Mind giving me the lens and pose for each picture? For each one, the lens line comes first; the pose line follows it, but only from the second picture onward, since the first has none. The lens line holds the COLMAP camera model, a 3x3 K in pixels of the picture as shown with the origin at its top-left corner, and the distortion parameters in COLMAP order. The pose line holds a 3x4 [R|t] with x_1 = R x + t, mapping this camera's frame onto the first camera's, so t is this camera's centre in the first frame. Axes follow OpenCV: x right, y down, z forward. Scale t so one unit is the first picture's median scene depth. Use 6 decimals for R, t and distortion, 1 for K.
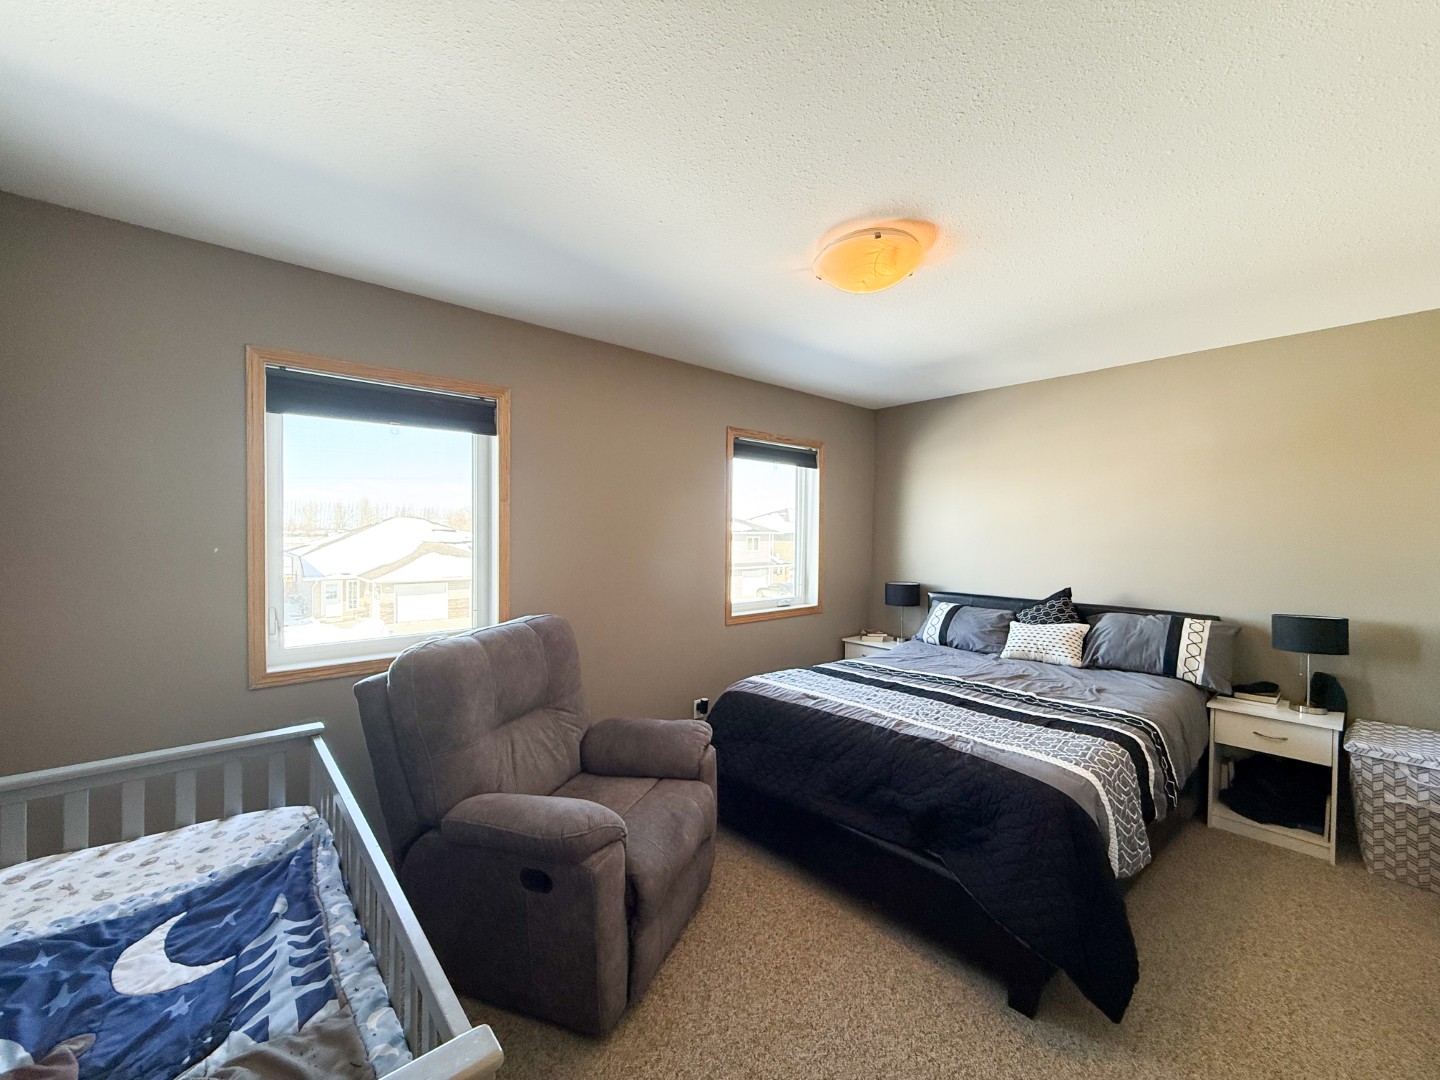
lens RADIAL K [[573.3, 0, 723.1], [0, 573.3, 538.8], [0, 0, 1]] dist [-0.001865, 0.000812]
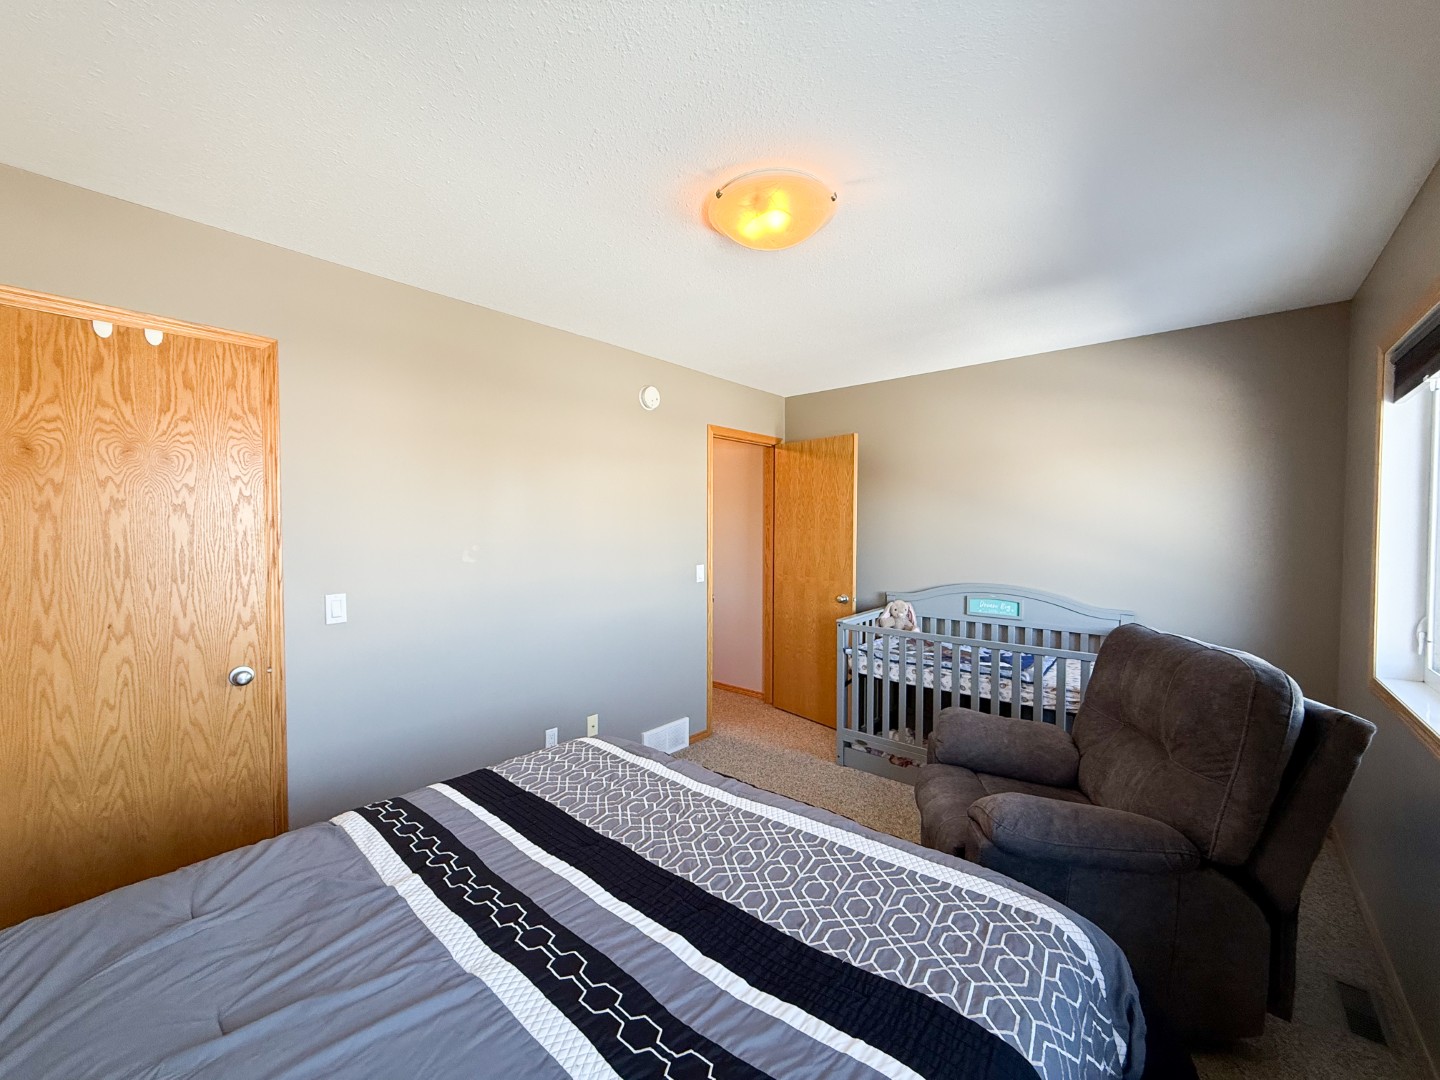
lens RADIAL K [[573.3, 0, 713.5], [0, 573.3, 539.1], [0, 0, 1]] dist [-0.001865, 0.000812]
pose [[-0.990594, -0.007374, -0.136636, 0.305164], [-0.012199, 0.999330, 0.034514, -0.016837], [0.136290, 0.035856, -0.990020, 1.250310]]
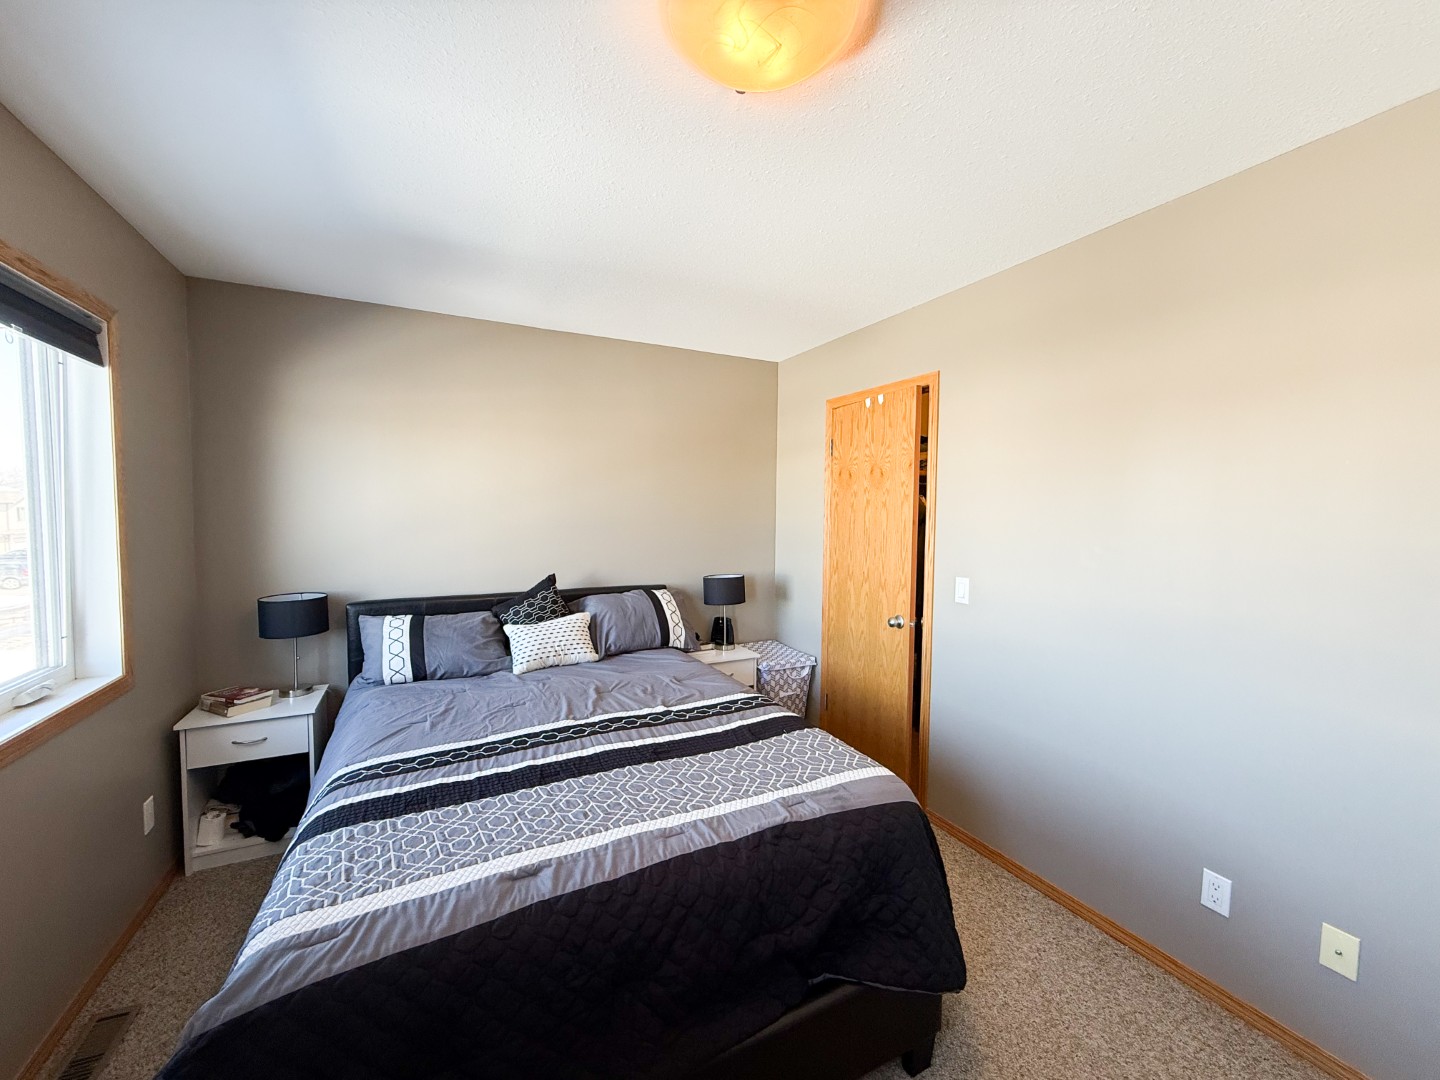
lens RADIAL K [[573.3, 0, 719.4], [0, 573.3, 533.4], [0, 0, 1]] dist [-0.001865, 0.000812]
pose [[0.249255, -0.046719, 0.967310, -0.203668], [0.002468, 0.998863, 0.047607, -0.020172], [-0.968435, -0.009479, 0.249087, 0.605634]]
